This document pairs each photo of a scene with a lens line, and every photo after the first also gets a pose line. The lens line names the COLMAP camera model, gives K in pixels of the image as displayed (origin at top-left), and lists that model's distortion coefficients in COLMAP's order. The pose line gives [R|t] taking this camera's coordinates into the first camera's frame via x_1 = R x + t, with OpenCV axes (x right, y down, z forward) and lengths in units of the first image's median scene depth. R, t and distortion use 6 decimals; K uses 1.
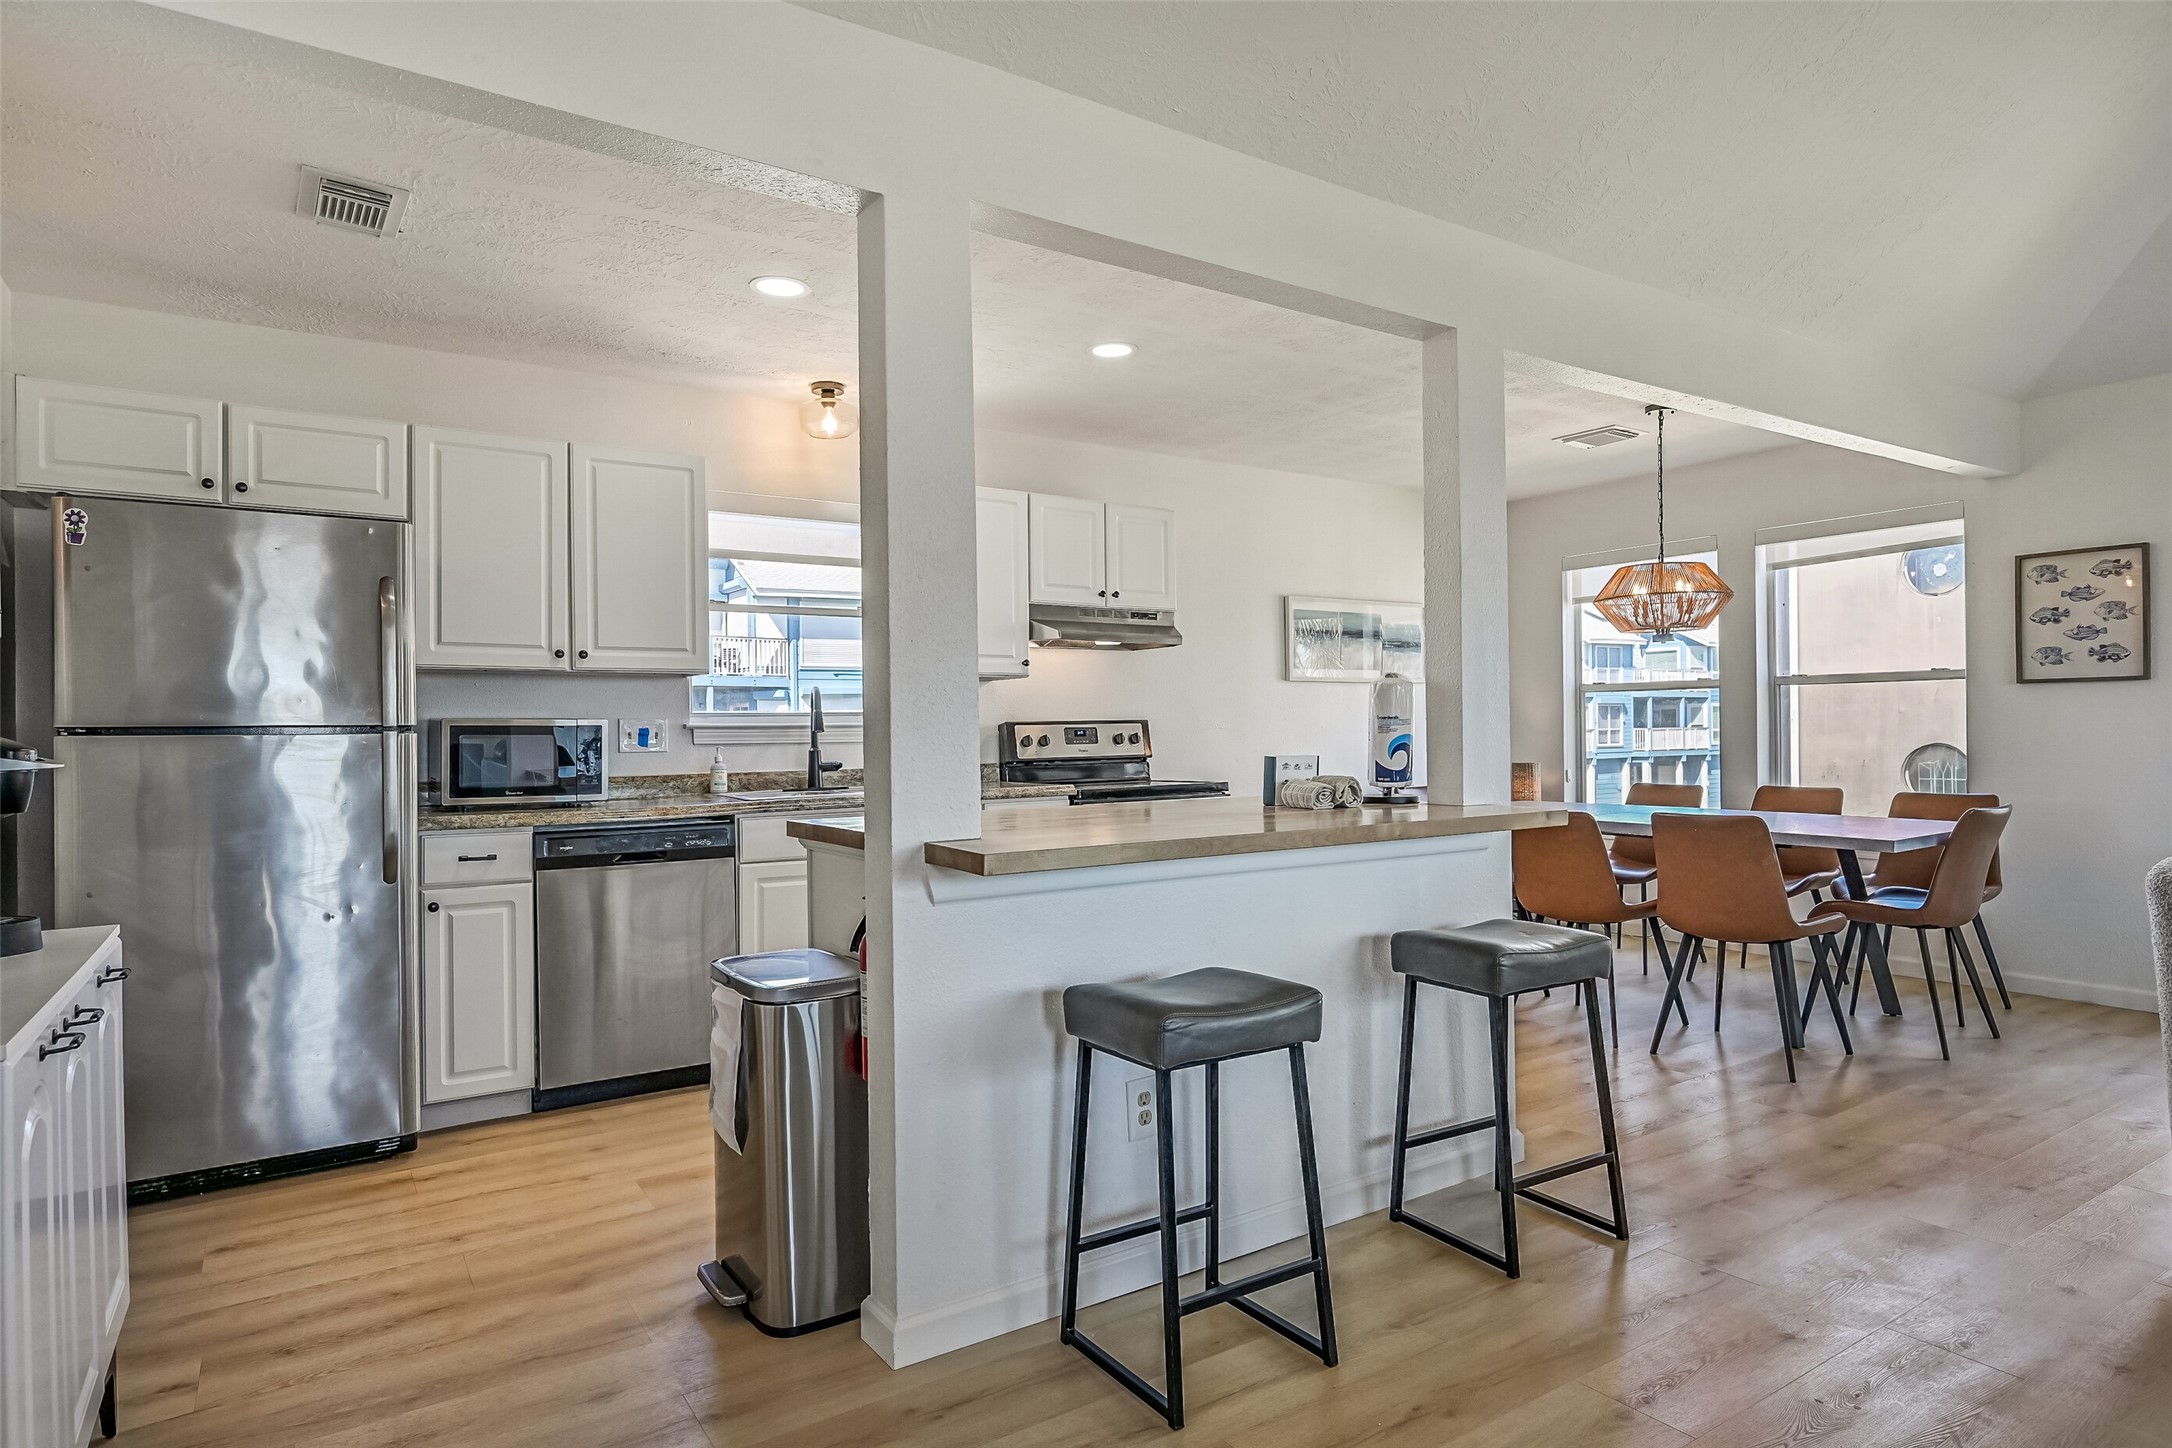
lens RADIAL K [[1198.3, 0, 1086.0], [0, 1198.3, 724.0], [0, 0, 1]] dist [-0.002270, 0.000413]
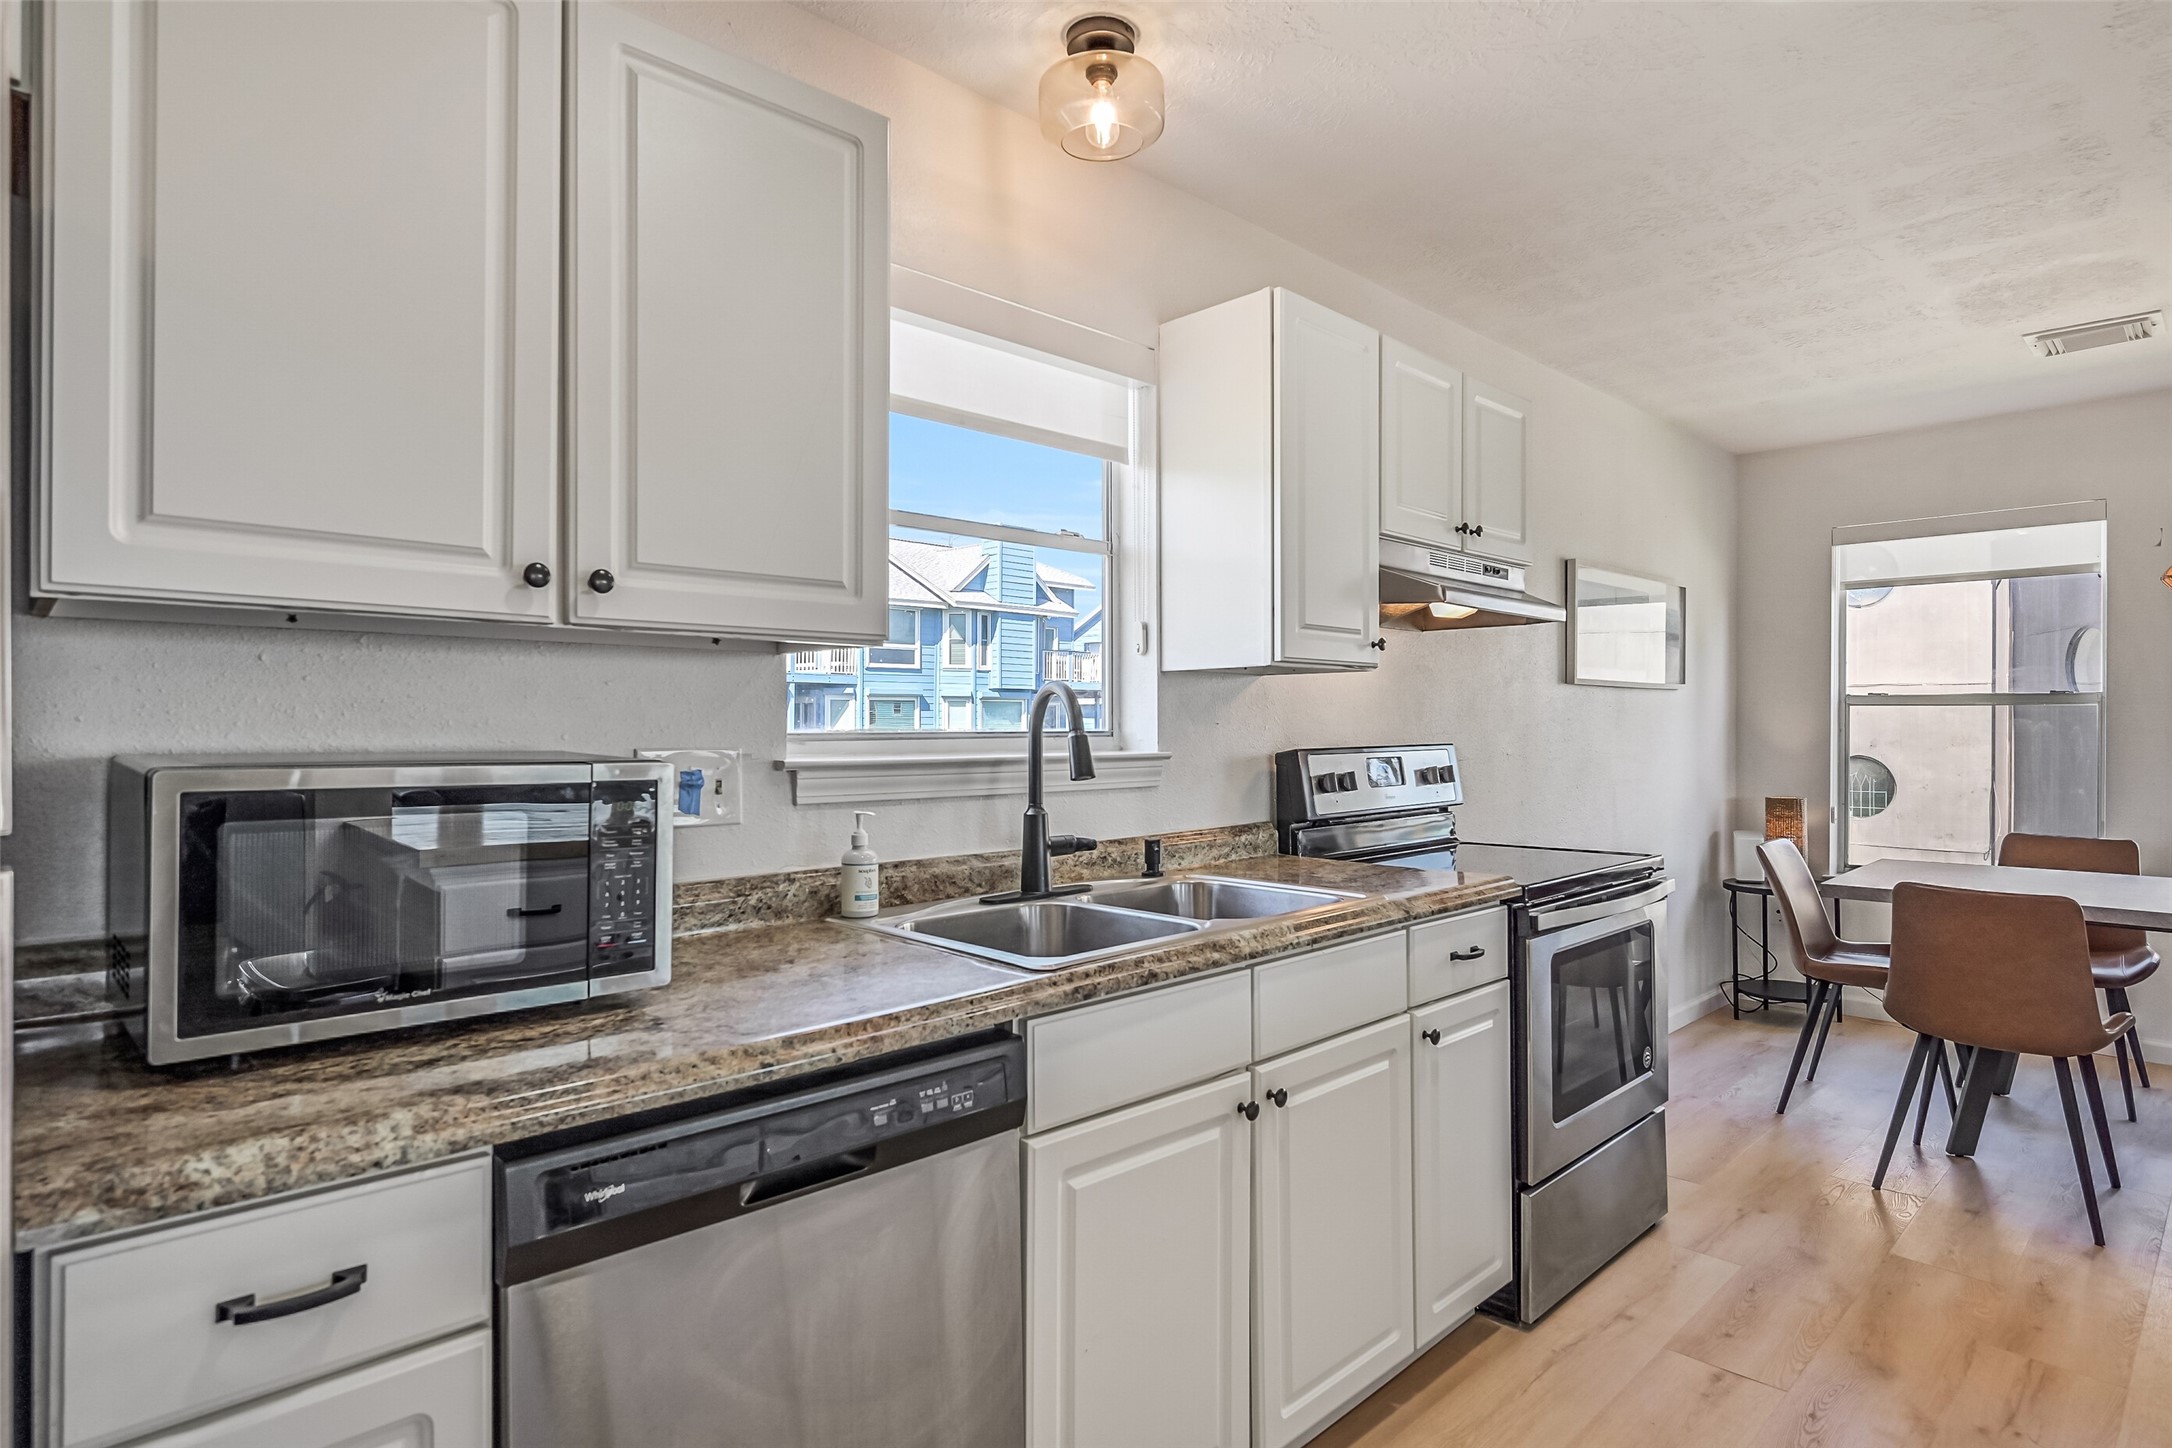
lens RADIAL K [[1153.3, 0, 1086.0], [0, 1153.3, 724.0], [0, 0, 1]] dist [-0.000595, -0.000381]
pose [[0.982227, 0.014165, 0.187161, -0.279906], [-0.015708, 0.999854, 0.006762, -0.016394], [-0.187038, -0.009582, 0.982306, 0.519976]]
